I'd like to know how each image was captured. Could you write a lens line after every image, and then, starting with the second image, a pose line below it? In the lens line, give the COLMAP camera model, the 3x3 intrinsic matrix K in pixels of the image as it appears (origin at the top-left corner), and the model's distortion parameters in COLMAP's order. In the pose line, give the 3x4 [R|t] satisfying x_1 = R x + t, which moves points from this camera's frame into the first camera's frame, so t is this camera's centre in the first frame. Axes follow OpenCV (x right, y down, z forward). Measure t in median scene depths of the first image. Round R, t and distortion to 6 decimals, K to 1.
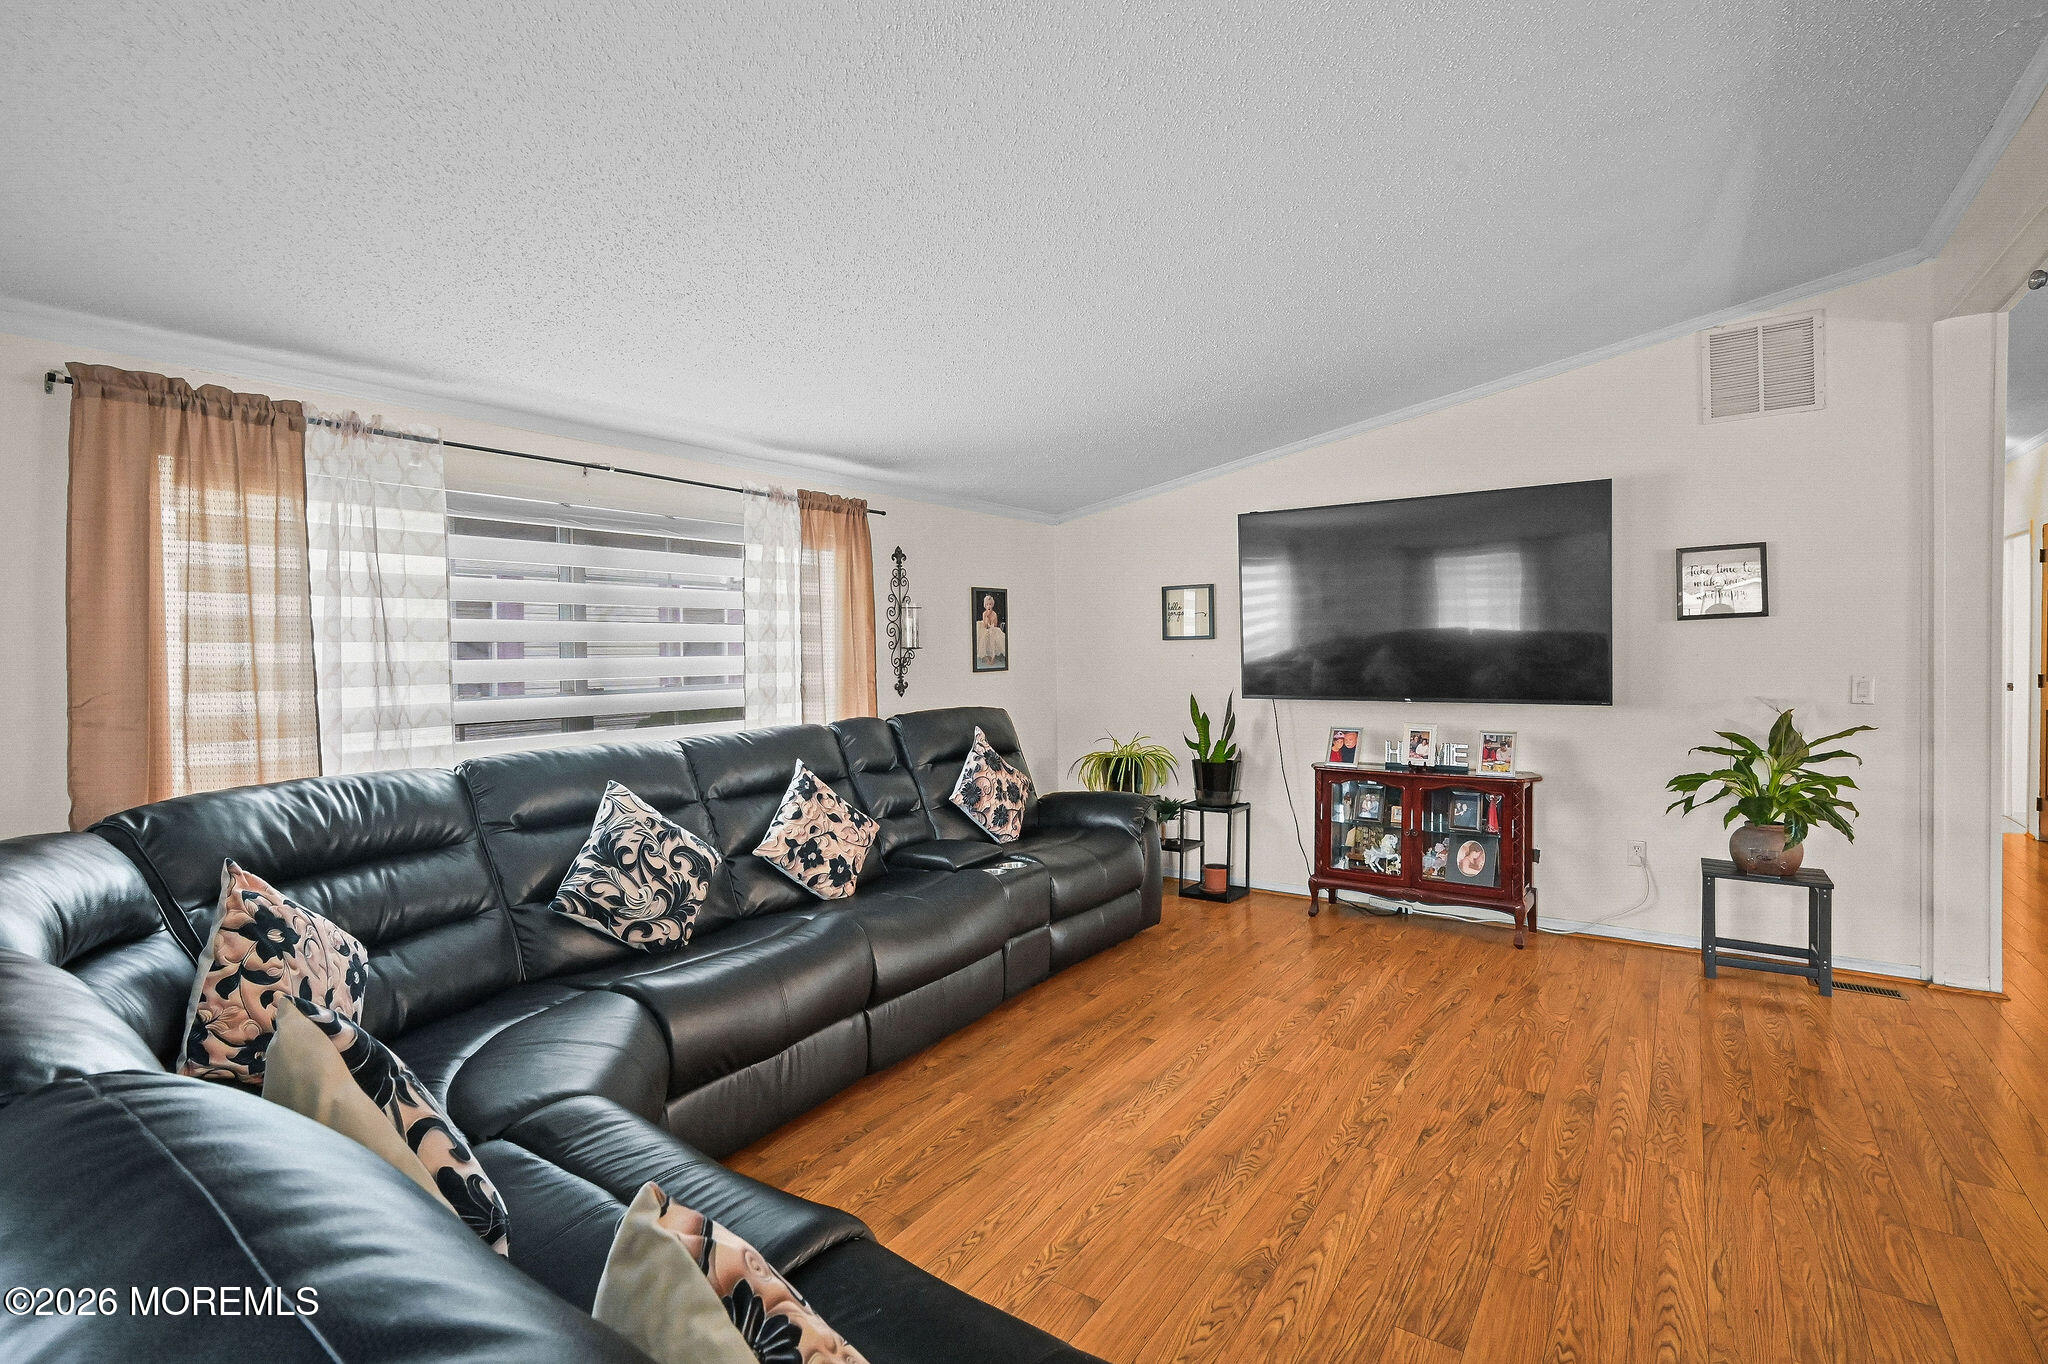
lens RADIAL K [[960.0, 0, 1029.6], [0, 960.0, 680.5], [0, 0, 1]] dist [-0.001462, 0.000914]
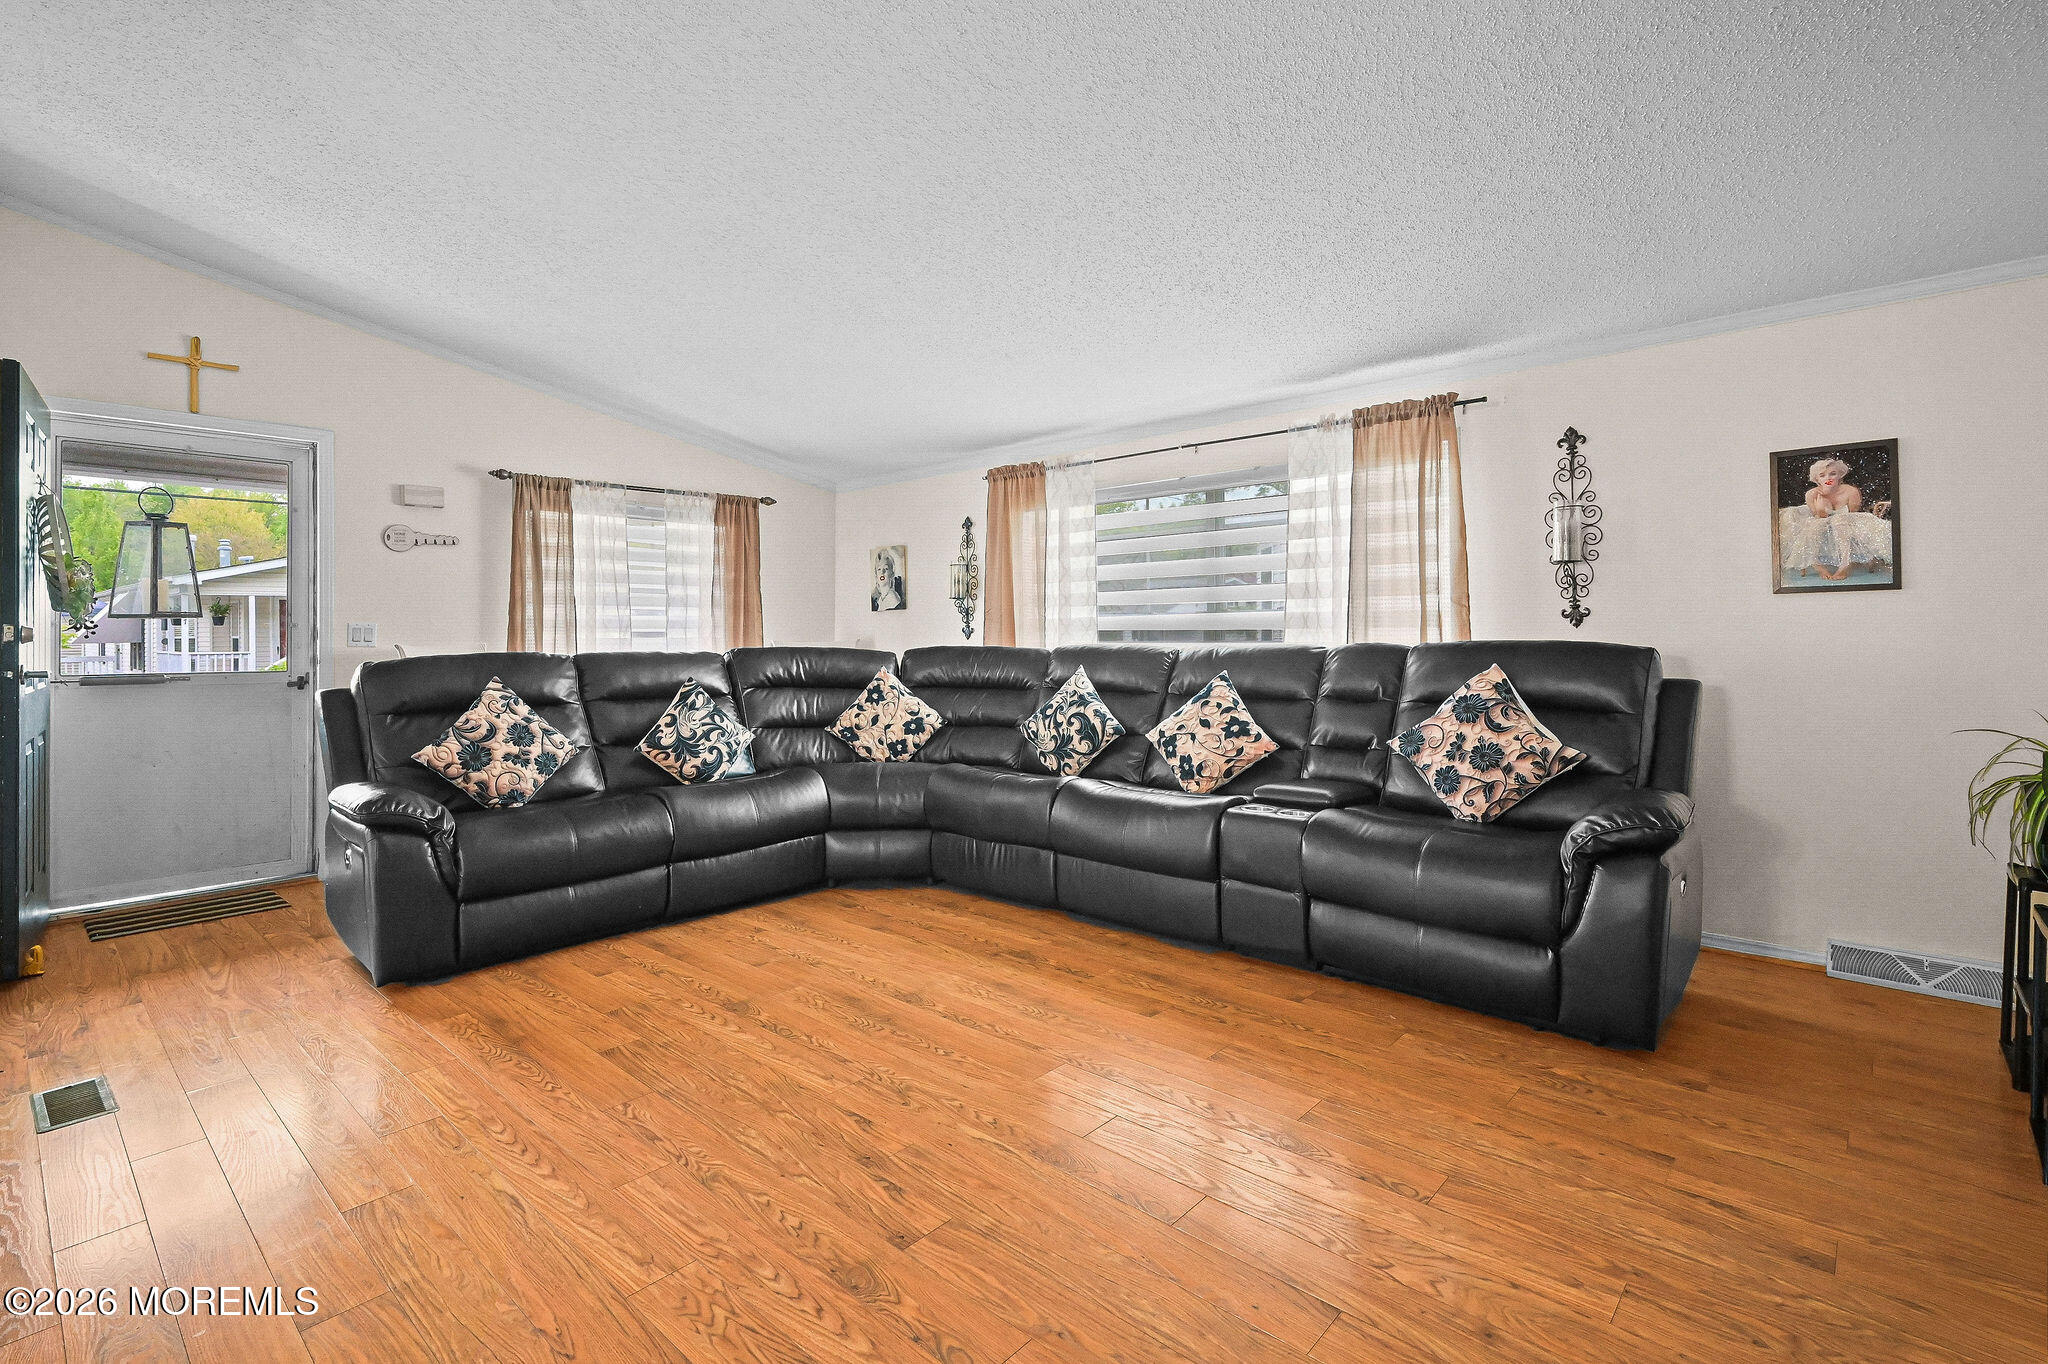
lens RADIAL K [[960.0, 0, 1040.4], [0, 960.0, 644.0], [0, 0, 1]] dist [-0.001462, 0.000914]
pose [[-0.127501, 0.026158, -0.991493, 0.967428], [-0.020741, 0.999363, 0.029033, 0.024545], [0.991622, 0.024266, -0.126877, 0.998958]]
